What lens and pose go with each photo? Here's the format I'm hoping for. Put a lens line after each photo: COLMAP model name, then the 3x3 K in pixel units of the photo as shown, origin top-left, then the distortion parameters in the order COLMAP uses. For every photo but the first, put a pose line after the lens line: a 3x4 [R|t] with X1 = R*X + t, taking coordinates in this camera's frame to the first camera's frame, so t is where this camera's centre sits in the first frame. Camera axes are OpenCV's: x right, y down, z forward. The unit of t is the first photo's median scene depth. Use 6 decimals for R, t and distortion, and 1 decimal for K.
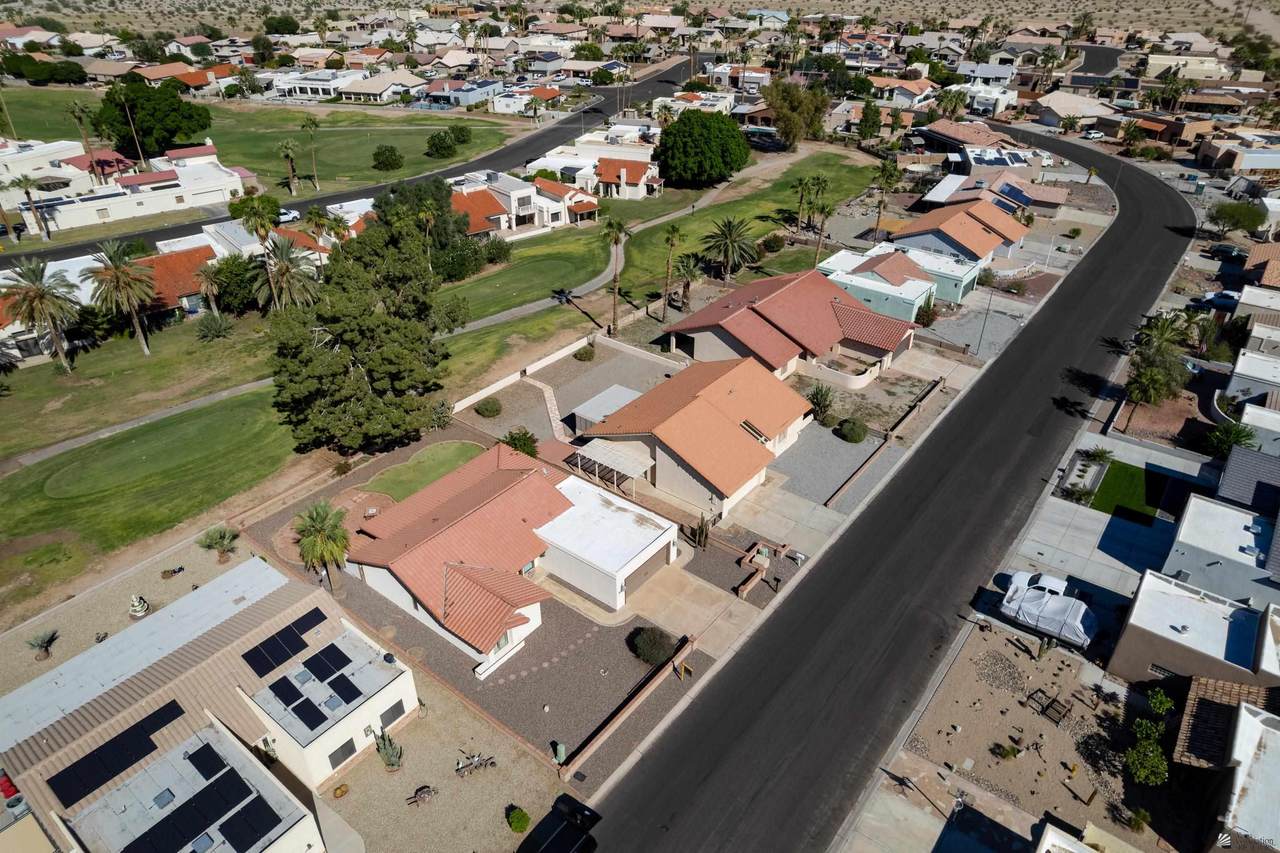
lens RADIAL K [[806.7, 0, 648.6], [0, 806.7, 445.1], [0, 0, 1]] dist [-0.071696, 0.060477]
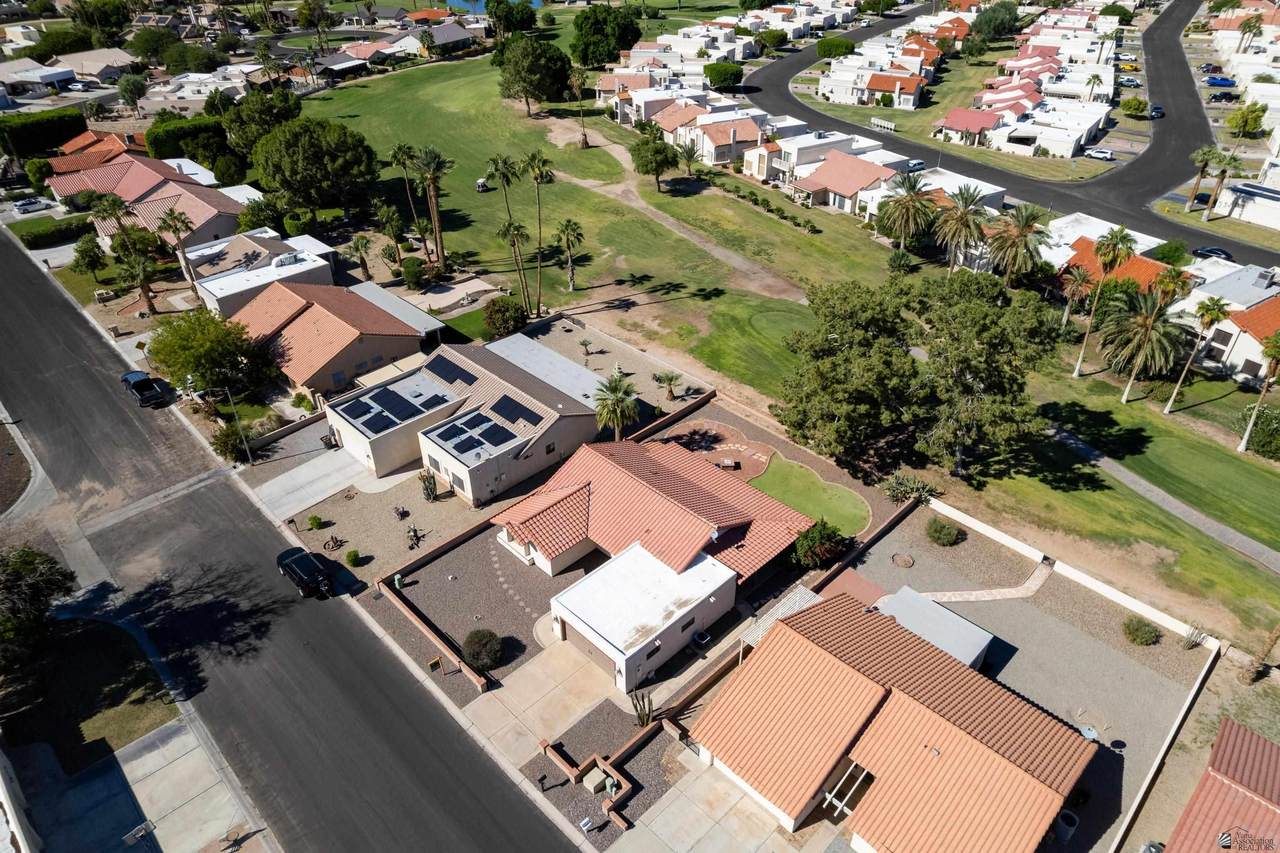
lens RADIAL K [[806.7, 0, 648.6], [0, 806.7, 445.1], [0, 0, 1]] dist [-0.071696, 0.060477]
pose [[-0.122460, 0.578637, -0.806339, 0.257503], [-0.544068, 0.640358, 0.542155, -0.226910], [0.830057, 0.505096, 0.236399, 0.328066]]
